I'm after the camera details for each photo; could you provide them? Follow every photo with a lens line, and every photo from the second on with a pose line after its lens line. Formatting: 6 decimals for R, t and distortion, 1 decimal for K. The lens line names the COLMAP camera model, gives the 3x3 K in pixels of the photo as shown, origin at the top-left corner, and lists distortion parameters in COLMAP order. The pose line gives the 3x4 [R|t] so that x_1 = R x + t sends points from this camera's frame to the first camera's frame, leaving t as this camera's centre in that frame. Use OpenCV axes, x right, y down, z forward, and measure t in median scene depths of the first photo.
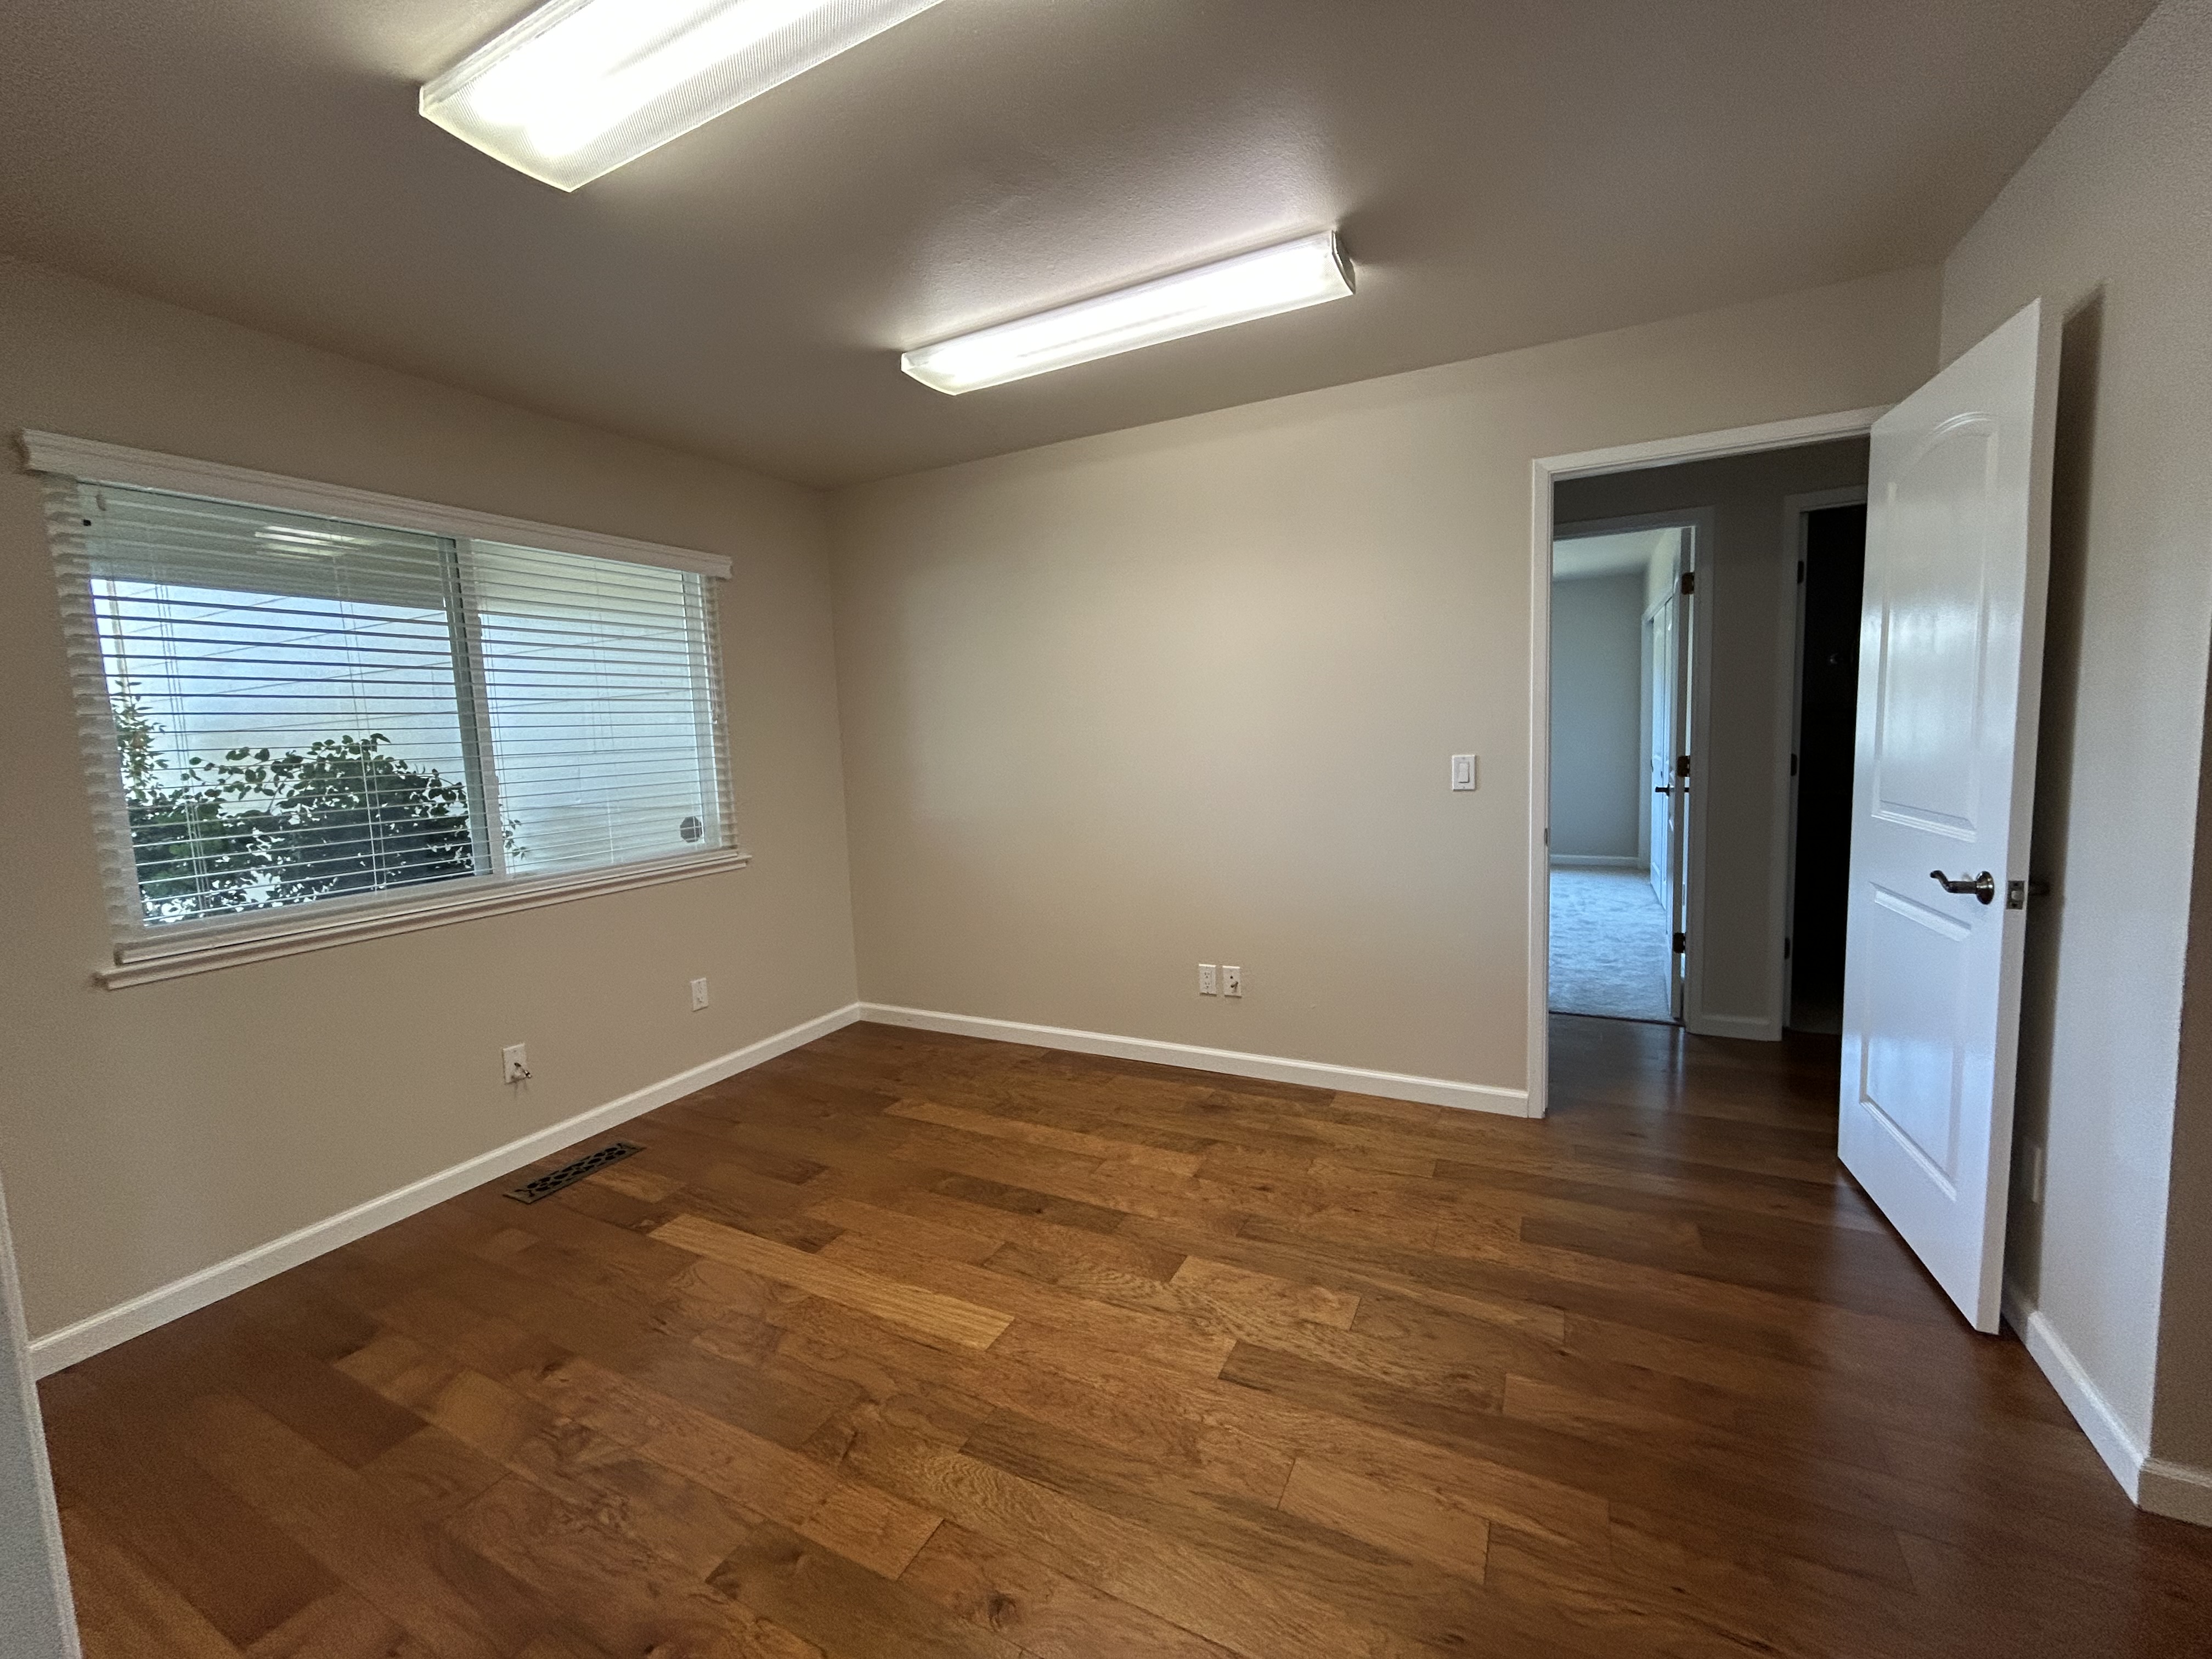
lens RADIAL K [[898.6, 0, 1102.1], [0, 898.6, 822.3], [0, 0, 1]] dist [-0.001652, 0.000076]
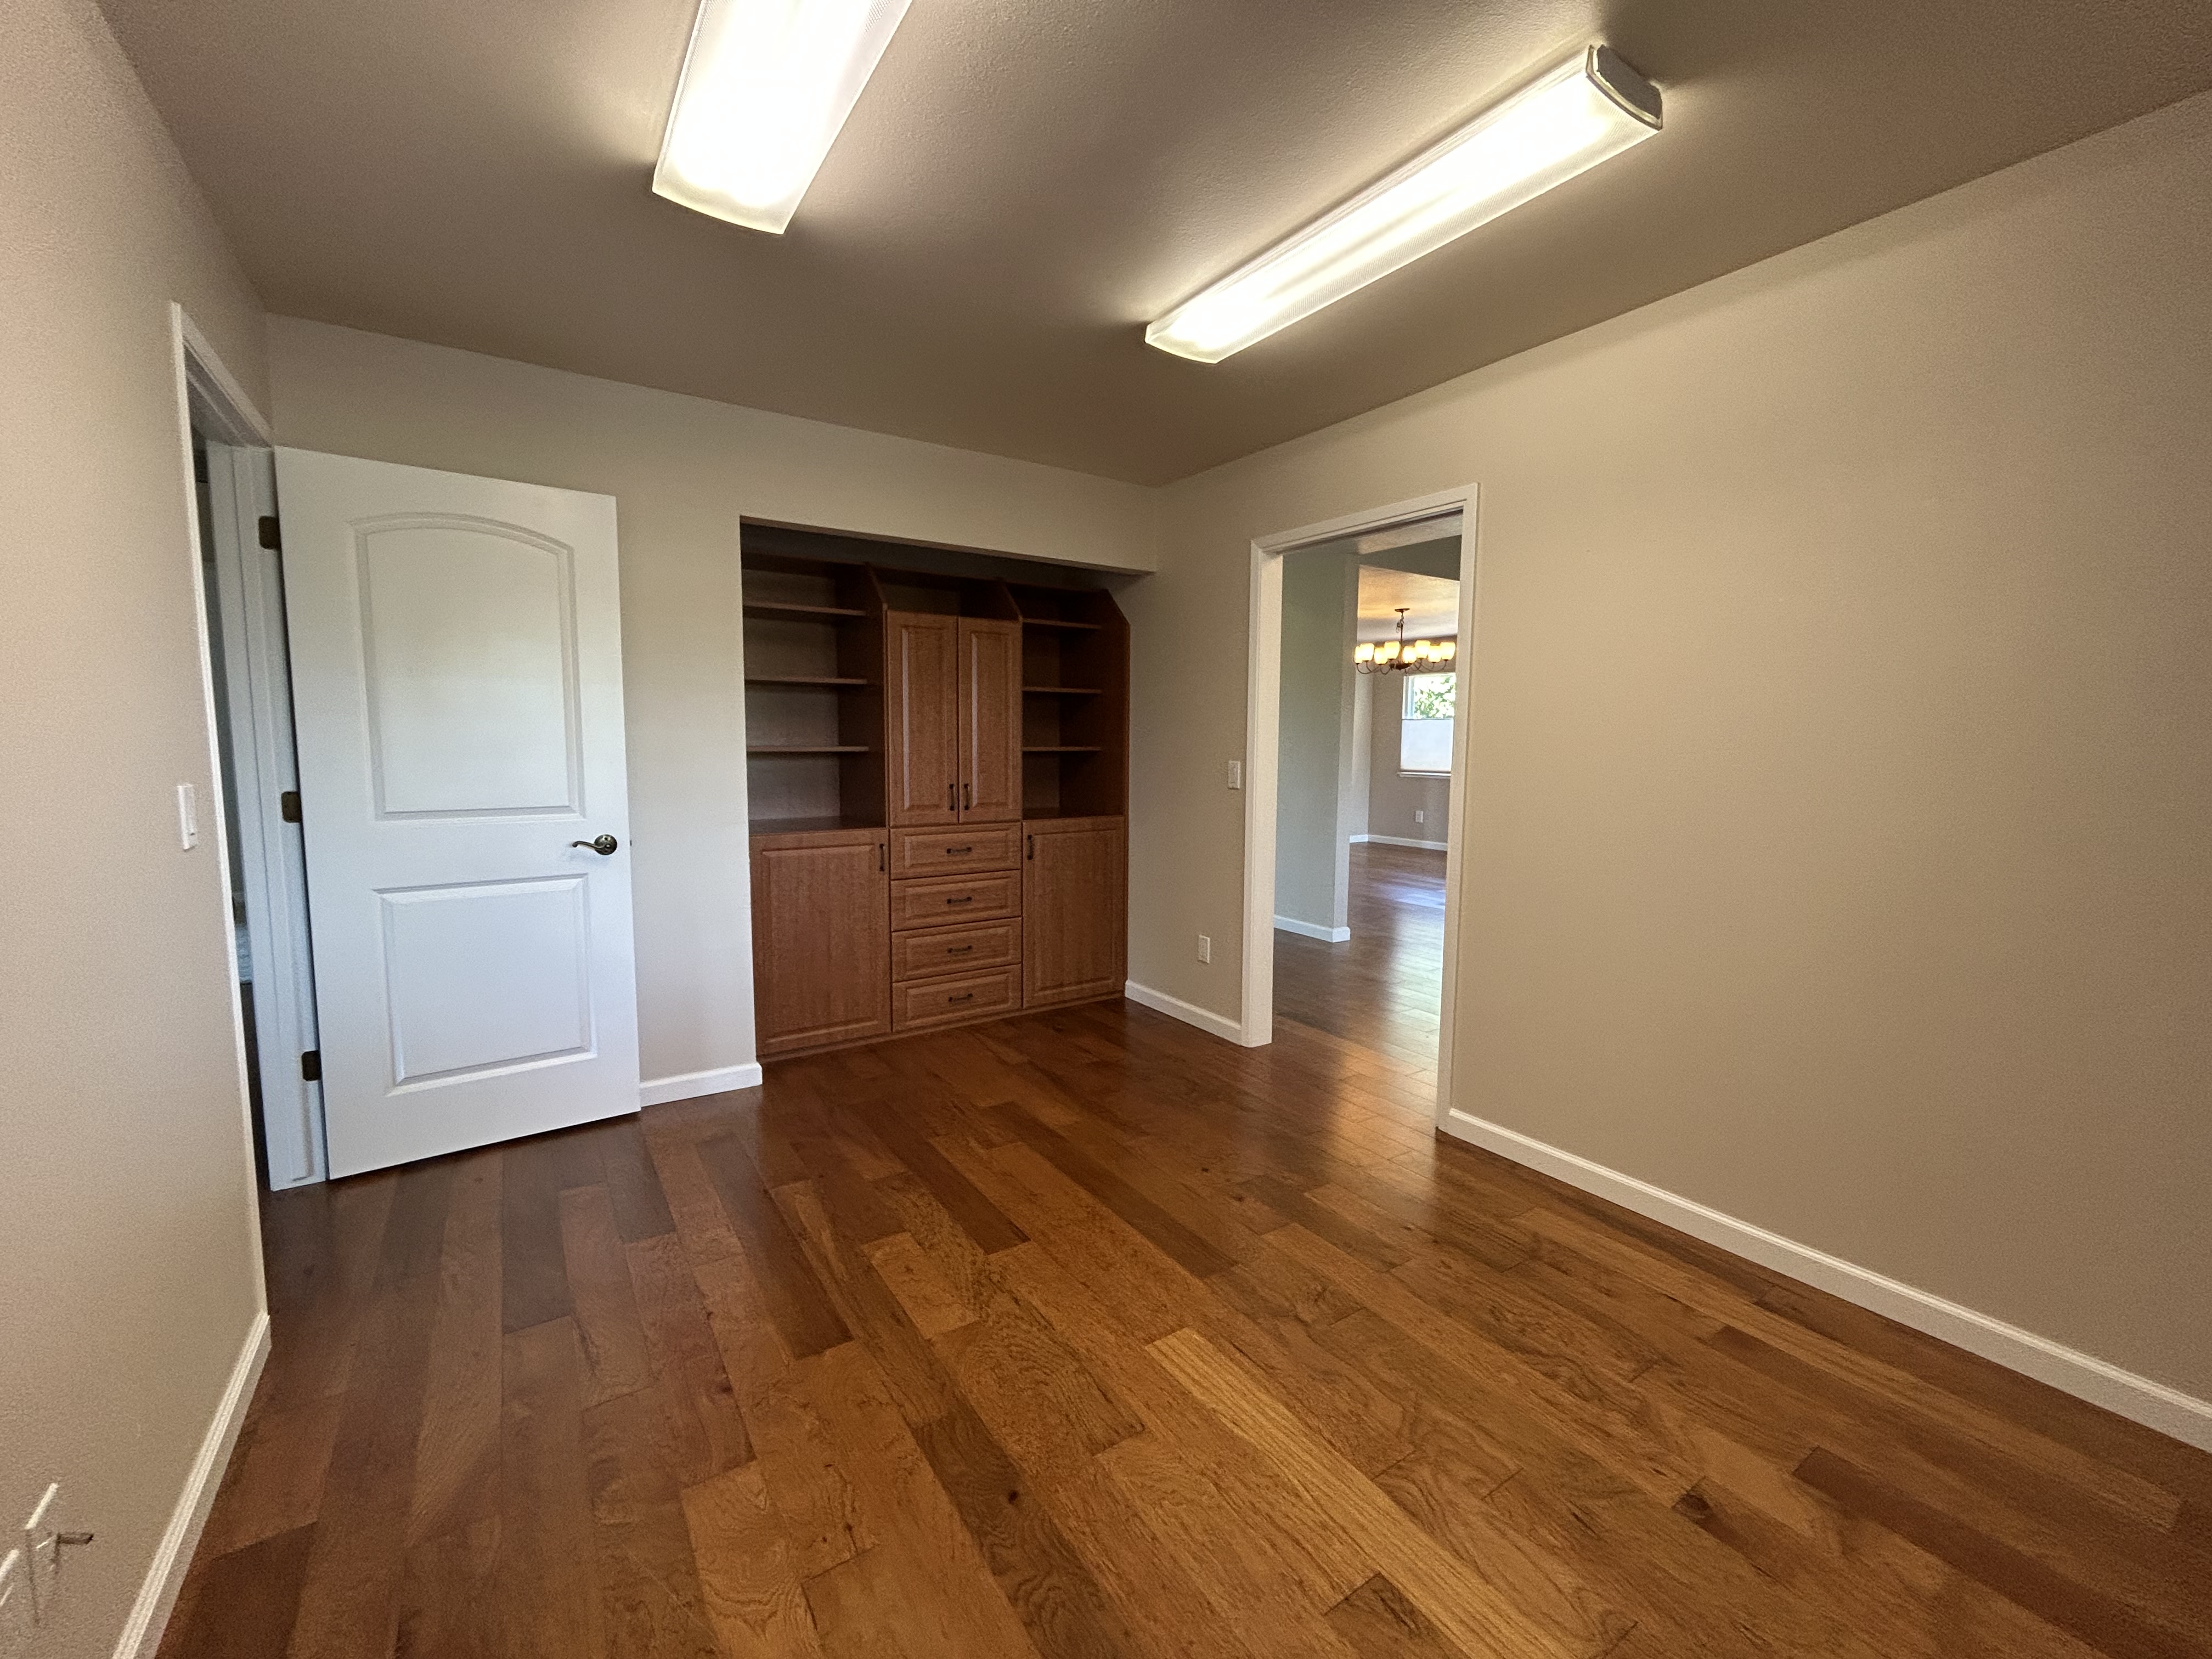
lens RADIAL K [[898.6, 0, 1102.1], [0, 898.6, 822.3], [0, 0, 1]] dist [-0.001652, 0.000076]
pose [[-0.871742, -0.009764, 0.489867, -0.509085], [0.079093, 0.983885, 0.160360, -0.137226], [-0.483538, 0.178538, -0.856922, 1.717768]]
